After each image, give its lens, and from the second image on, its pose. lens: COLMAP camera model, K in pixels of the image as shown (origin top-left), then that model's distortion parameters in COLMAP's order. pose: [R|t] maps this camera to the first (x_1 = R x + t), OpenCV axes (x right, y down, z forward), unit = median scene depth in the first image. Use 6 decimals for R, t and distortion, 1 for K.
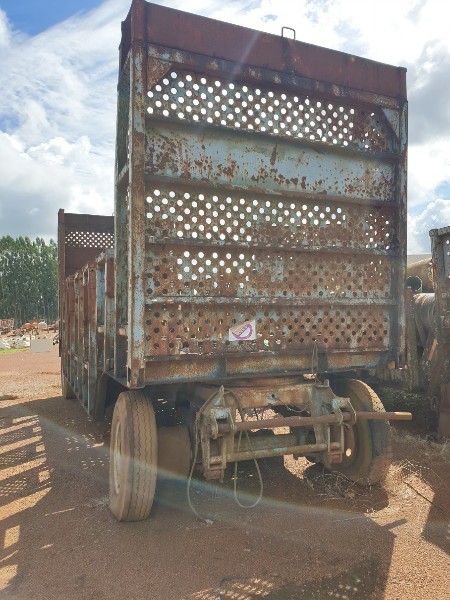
lens RADIAL K [[459.7, 0, 225.0], [0, 459.7, 300.0], [0, 0, 1]] dist [0.119320, -0.006299]
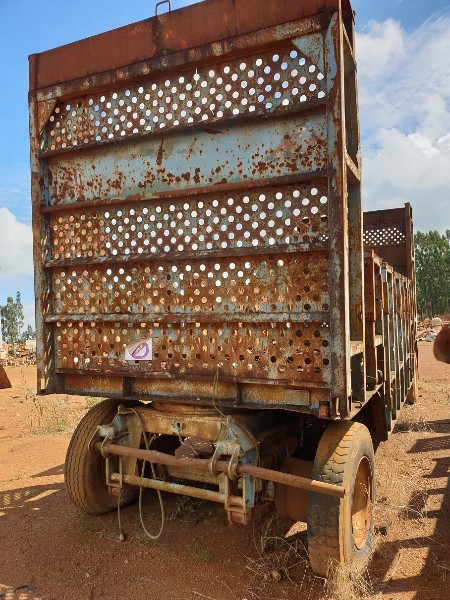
lens RADIAL K [[480.3, 0, 224.9], [0, 480.3, 312.4], [0, 0, 1]] dist [0.109902, 0.007057]
pose [[0.658987, -0.006880, -0.752122, 0.880951], [0.016961, 0.999840, 0.005715, -0.011226], [0.751963, -0.016523, 0.658999, 0.473622]]
